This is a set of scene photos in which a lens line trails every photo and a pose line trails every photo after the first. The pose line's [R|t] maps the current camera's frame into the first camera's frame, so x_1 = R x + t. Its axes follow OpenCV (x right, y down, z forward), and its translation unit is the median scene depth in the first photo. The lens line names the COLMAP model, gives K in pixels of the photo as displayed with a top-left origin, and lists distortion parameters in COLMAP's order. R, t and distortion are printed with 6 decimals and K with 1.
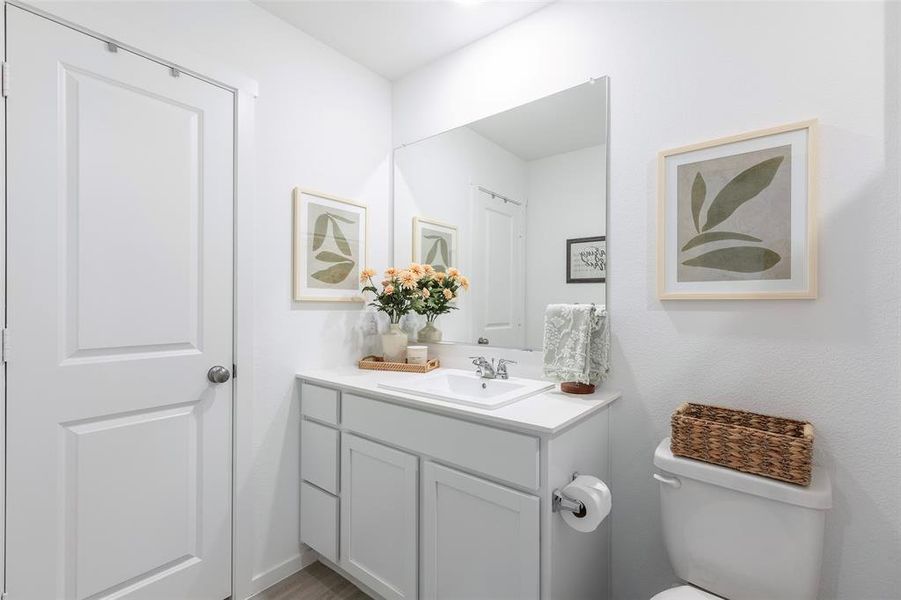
lens RADIAL K [[407.7, 0, 453.0], [0, 407.7, 302.6], [0, 0, 1]] dist [0.010031, -0.002758]
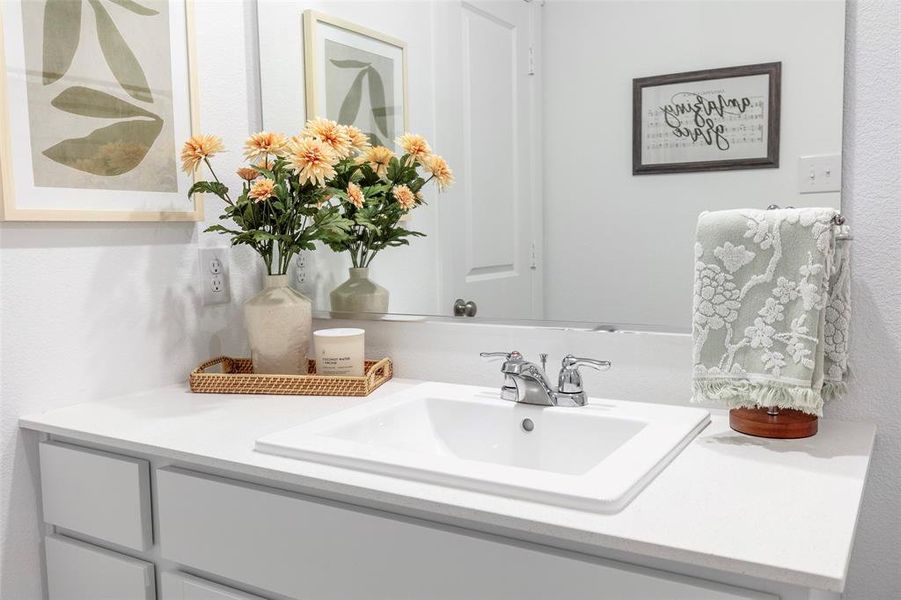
lens RADIAL K [[774.0, 0, 451.8], [0, 774.0, 297.2], [0, 0, 1]] dist [-0.004125, 0.012426]
pose [[0.991007, -0.039574, 0.127824, -0.073772], [0.028105, 0.995517, 0.090310, 0.009536], [-0.130825, -0.085906, 0.987677, 0.239671]]
